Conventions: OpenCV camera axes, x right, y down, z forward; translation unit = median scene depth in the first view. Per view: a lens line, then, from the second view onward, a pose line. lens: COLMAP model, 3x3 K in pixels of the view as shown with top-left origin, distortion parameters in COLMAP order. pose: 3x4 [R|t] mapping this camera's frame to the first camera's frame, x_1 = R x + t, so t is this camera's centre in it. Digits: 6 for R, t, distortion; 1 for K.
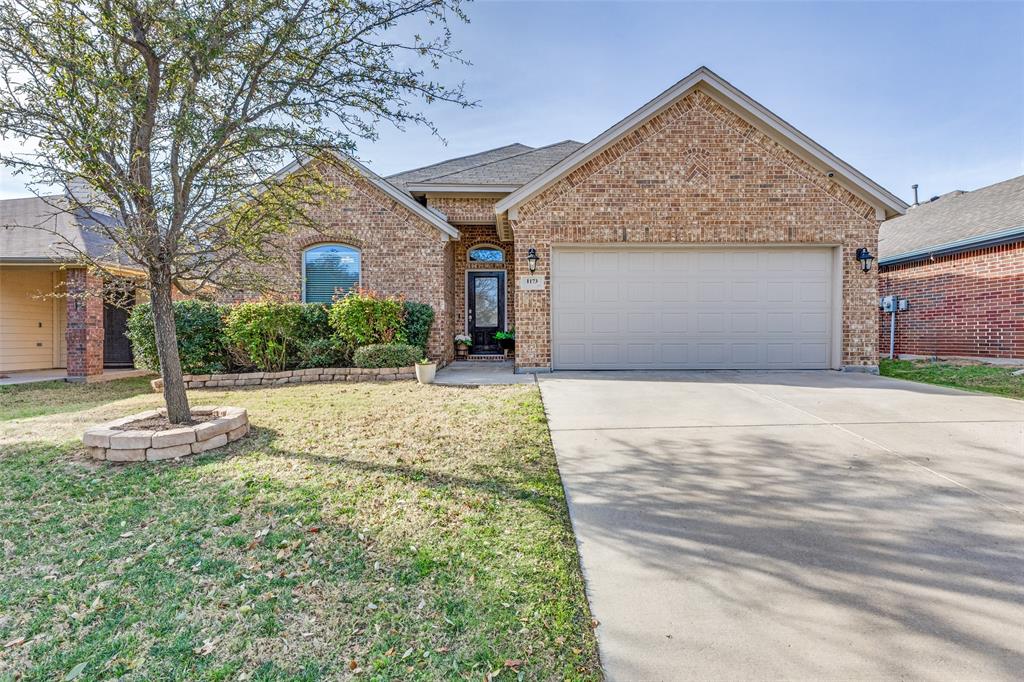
lens RADIAL K [[478.1, 0, 509.7], [0, 478.1, 341.5], [0, 0, 1]] dist [0.002513, 0.000415]
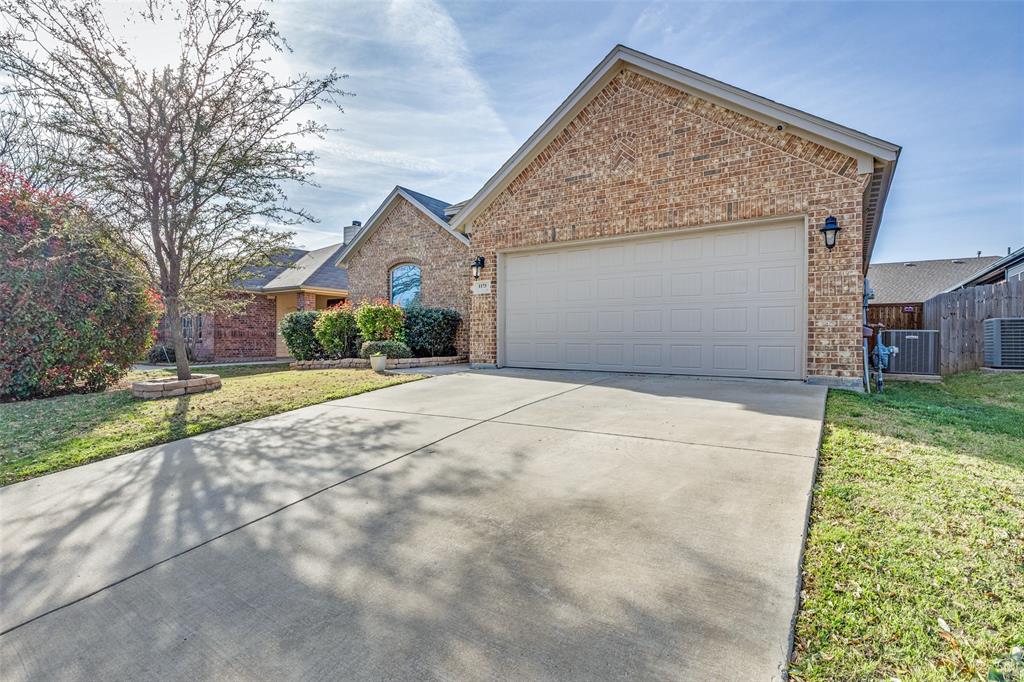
lens RADIAL K [[478.1, 0, 508.6], [0, 478.1, 341.3], [0, 0, 1]] dist [0.002513, 0.000415]
pose [[0.826870, 0.009356, -0.562315, 0.731515], [-0.012822, 0.999915, -0.002218, 0.004447], [0.562247, 0.009044, 0.826920, 0.115295]]
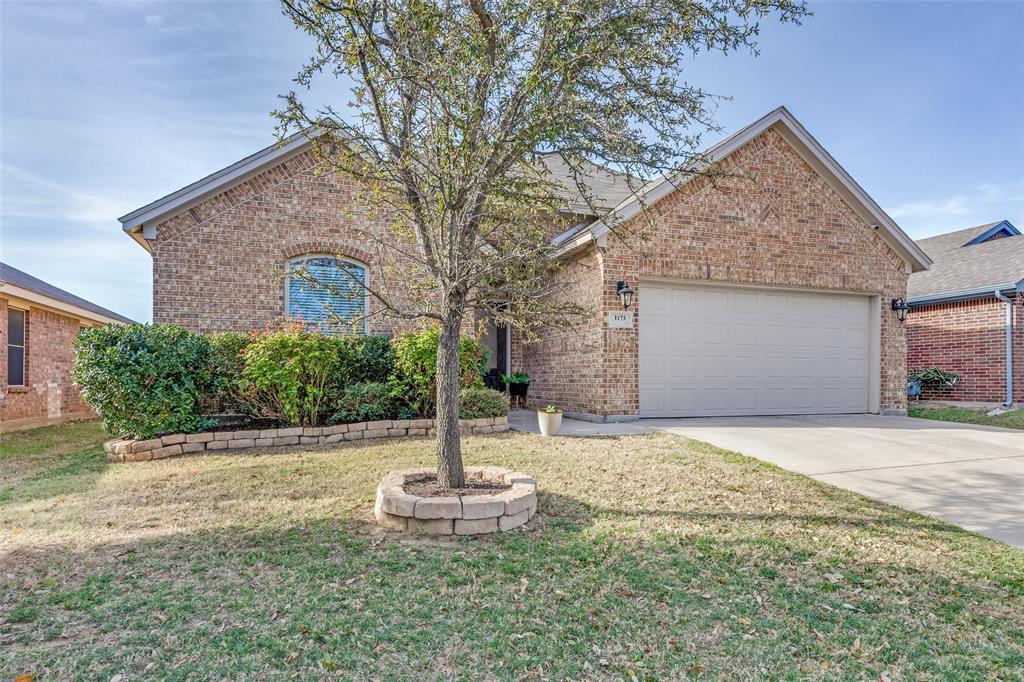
lens RADIAL K [[611.3, 0, 496.3], [0, 611.3, 383.8], [0, 0, 1]] dist [0.006850, 0.002684]
pose [[0.943222, 0.002426, 0.332155, -0.548469], [-0.000603, 0.999984, -0.005590, 0.002158], [-0.332163, 0.005072, 0.943208, 0.010733]]
